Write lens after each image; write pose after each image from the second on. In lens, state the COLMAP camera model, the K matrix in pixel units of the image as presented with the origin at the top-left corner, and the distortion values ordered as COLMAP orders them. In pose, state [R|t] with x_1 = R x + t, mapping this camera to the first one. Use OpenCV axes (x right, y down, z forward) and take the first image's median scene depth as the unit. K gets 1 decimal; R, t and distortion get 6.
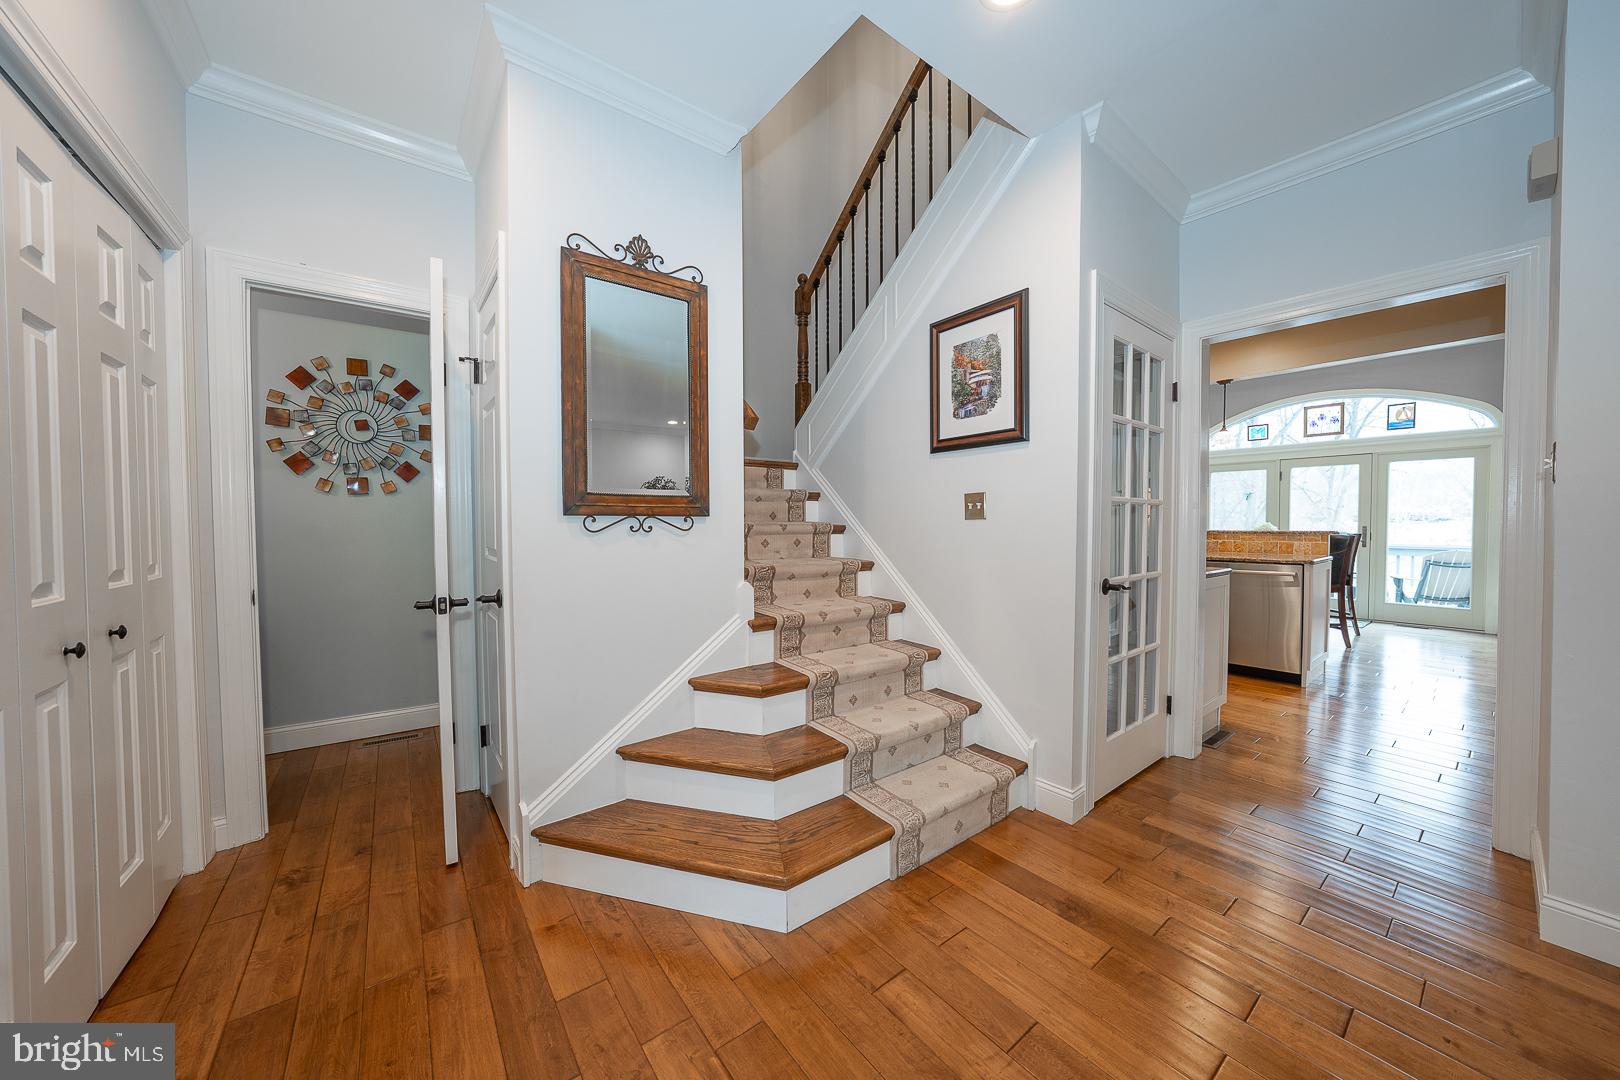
lens RADIAL K [[556.0, 0, 800.7], [0, 556.0, 537.2], [0, 0, 1]] dist [-0.019344, 0.001775]
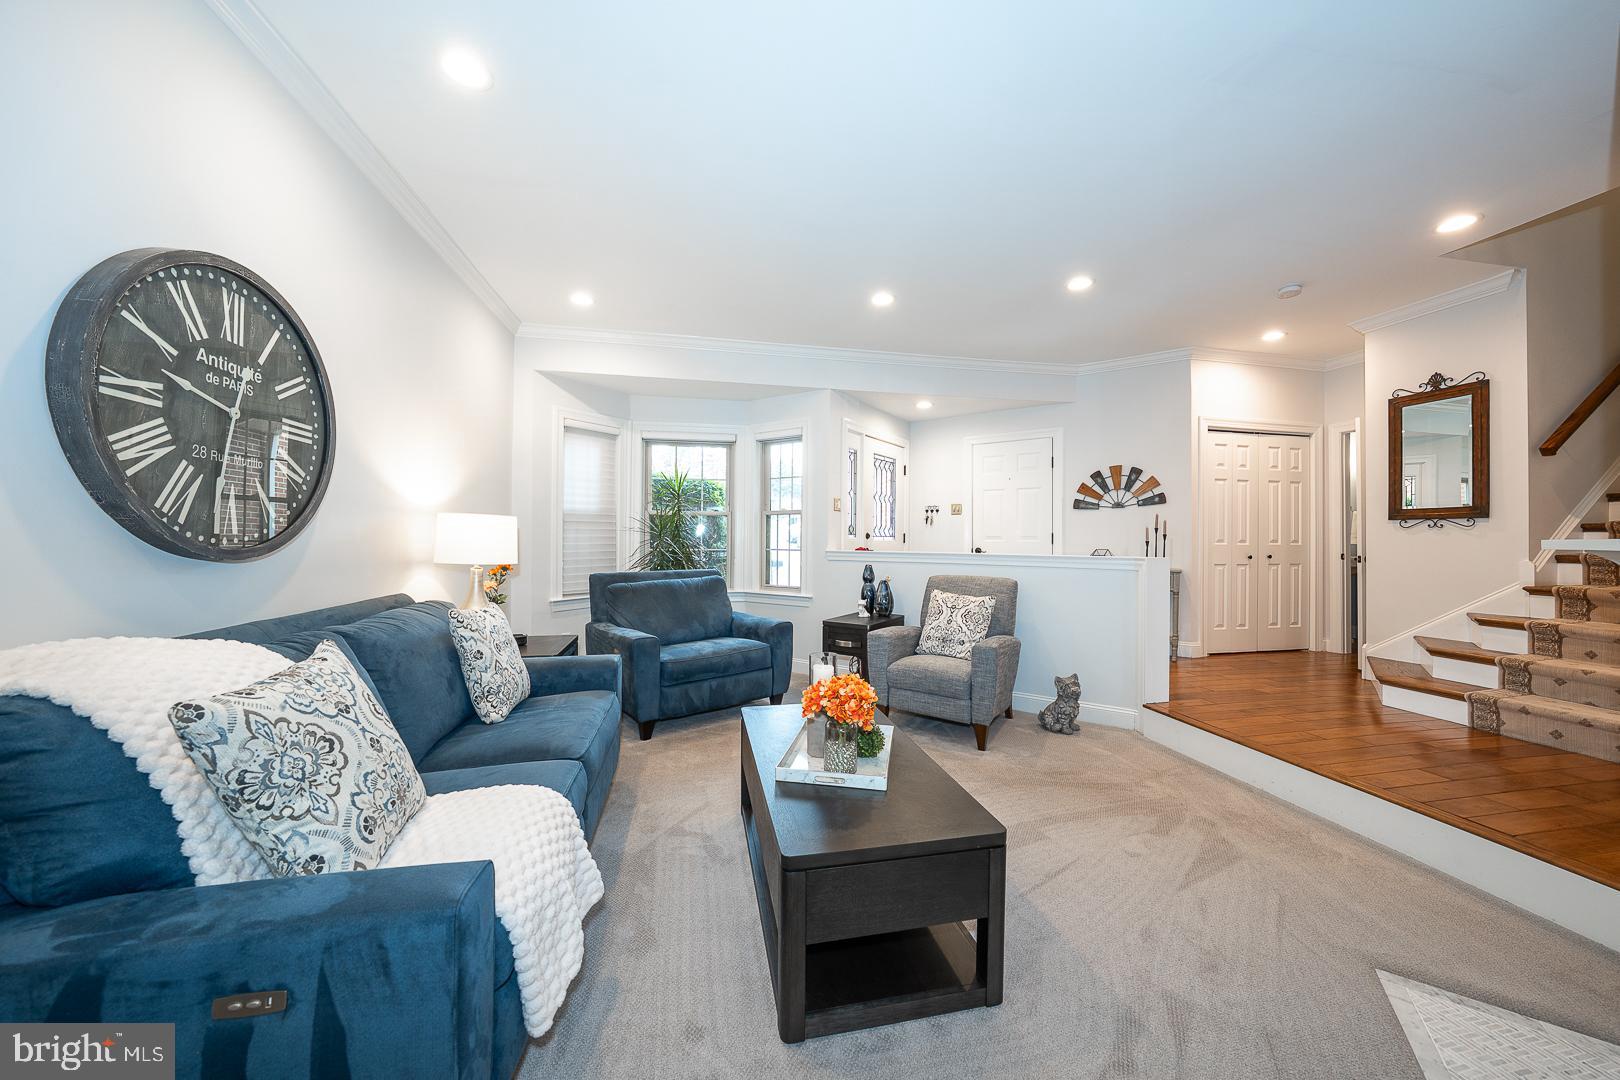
lens RADIAL K [[556.0, 0, 812.7], [0, 556.0, 539.4], [0, 0, 1]] dist [-0.019344, 0.001775]
pose [[-0.432106, 0.002348, -0.901820, 0.734222], [-0.024290, 0.999604, 0.014241, 0.017934], [0.901496, 0.028059, -0.431877, -0.037915]]
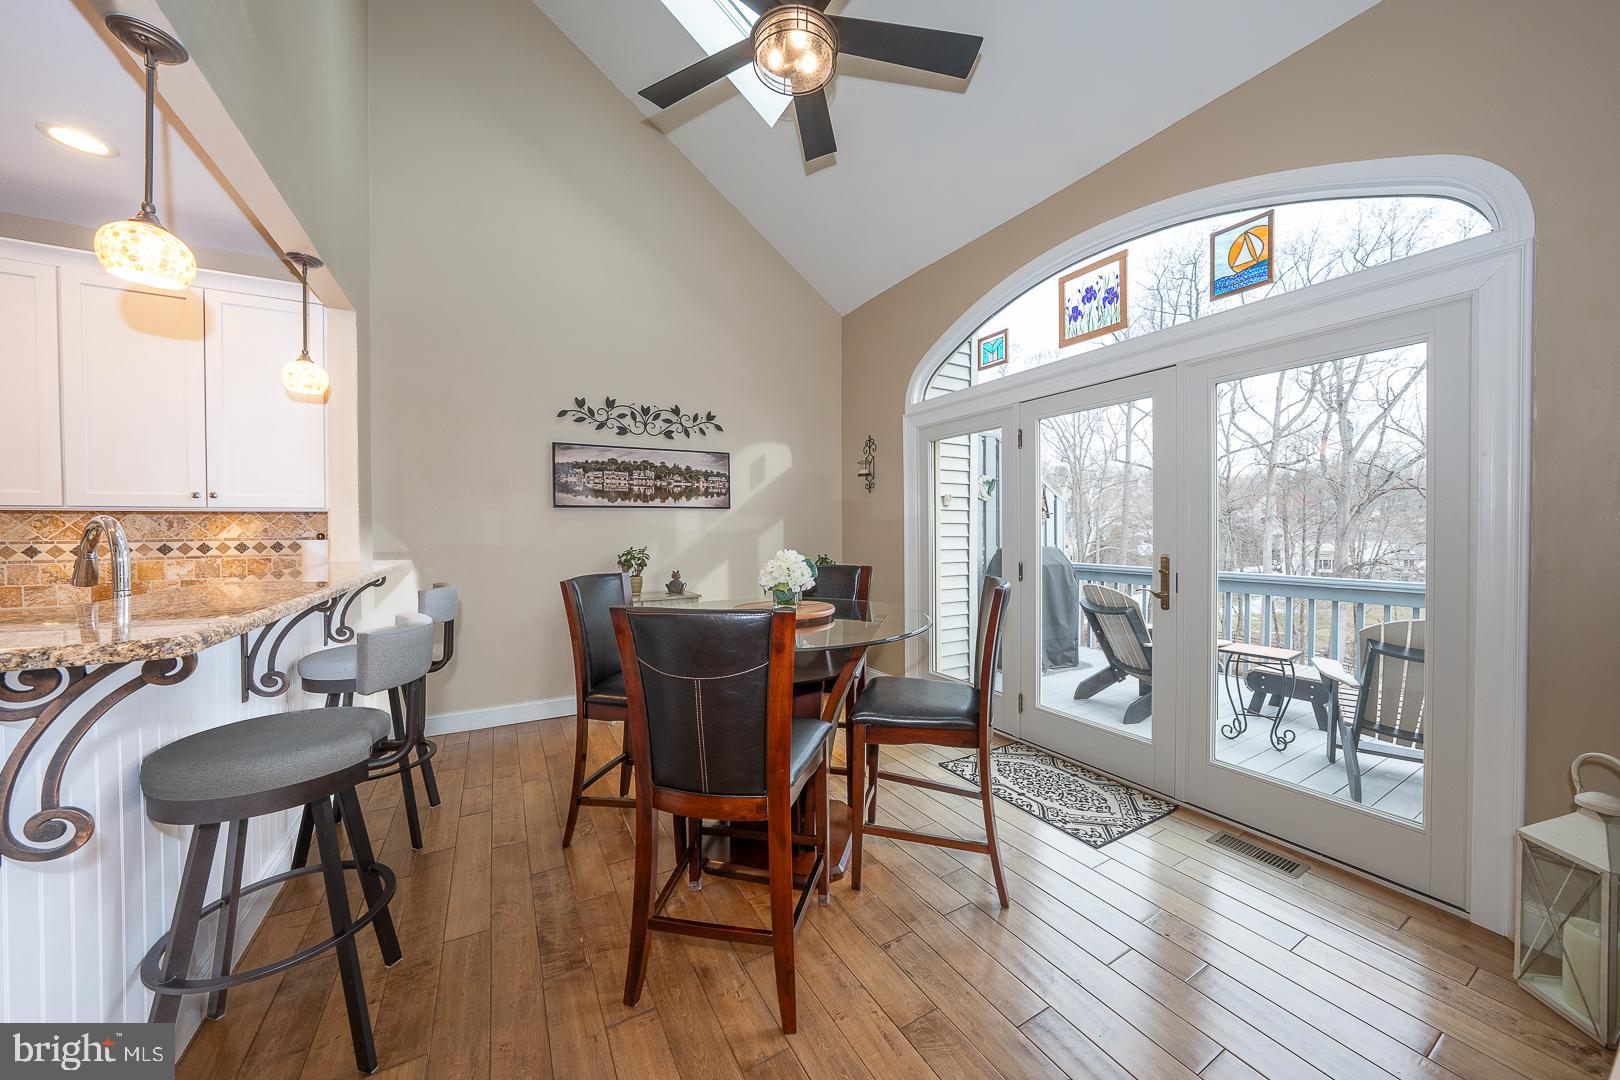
lens RADIAL K [[556.0, 0, 812.8], [0, 556.0, 536.2], [0, 0, 1]] dist [-0.019344, 0.001775]
pose [[0.993266, -0.003092, -0.115813, 0.859106], [0.001777, 0.999933, -0.011449, -0.031179], [0.115841, 0.011166, 0.993205, 0.602649]]
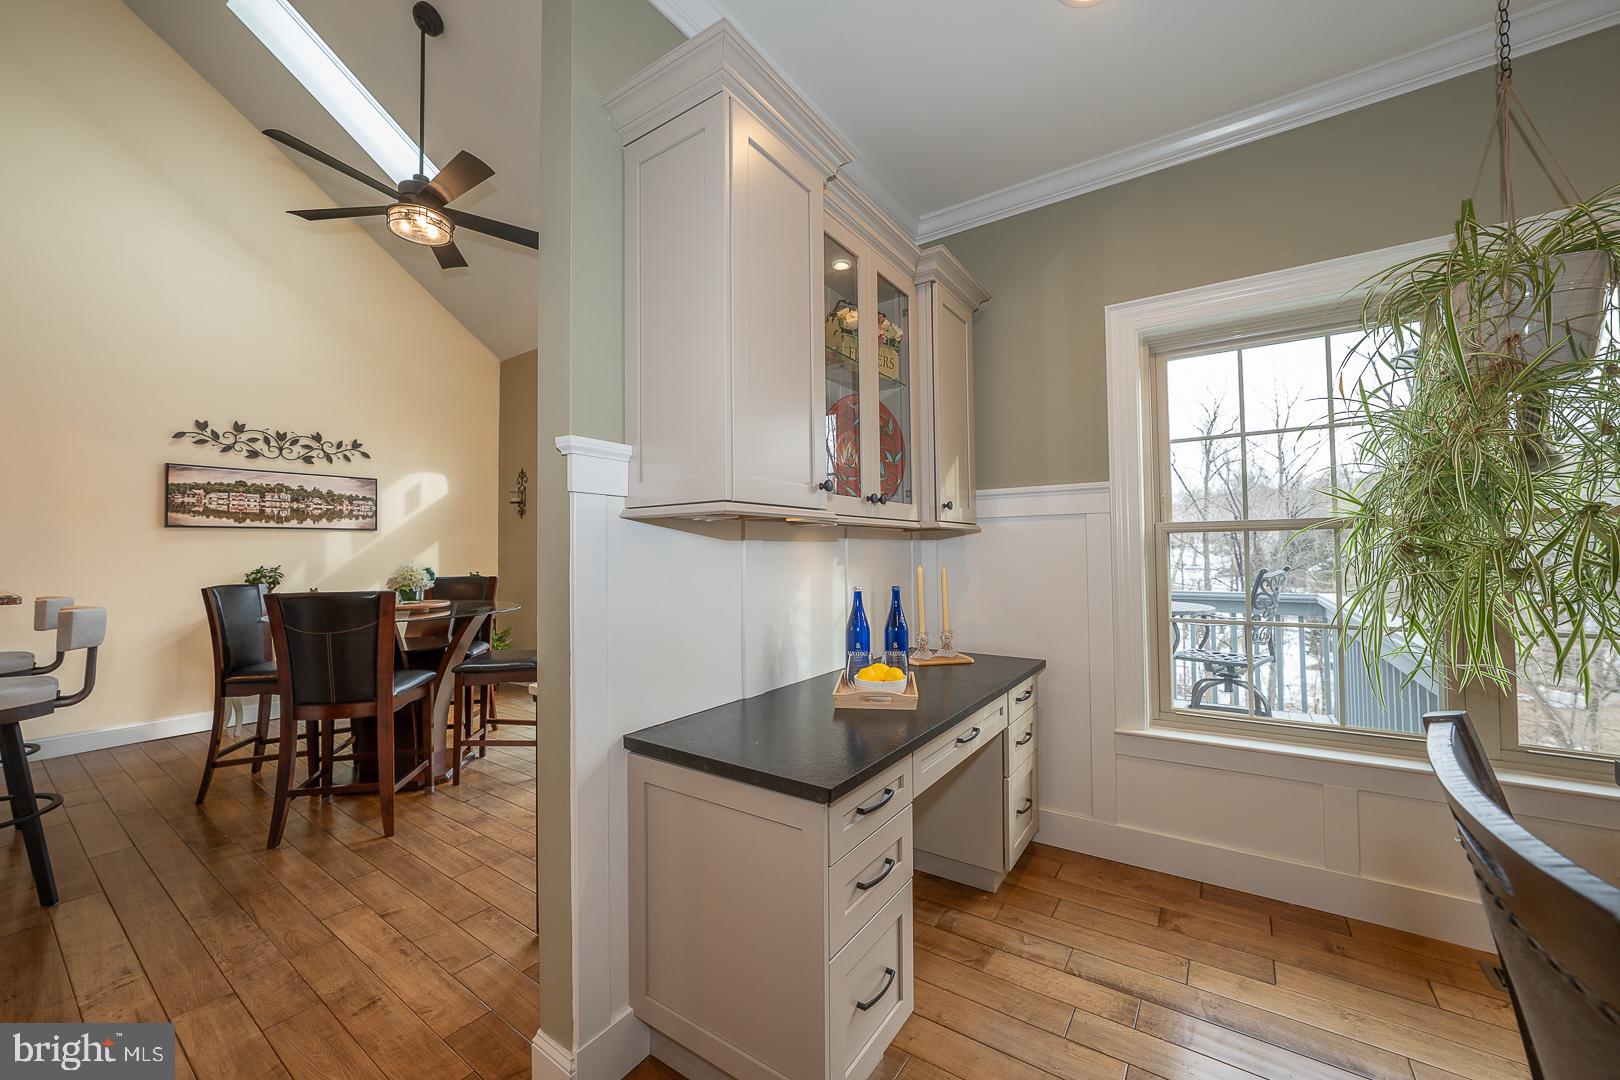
lens RADIAL K [[619.3, 0, 808.1], [0, 619.3, 536.7], [0, 0, 1]] dist [-0.006447, 0.000471]
pose [[0.950261, 0.000675, 0.311453, 0.967583], [0.014169, 0.998869, -0.045394, -0.019055], [-0.311131, 0.047549, 0.949177, 0.312873]]
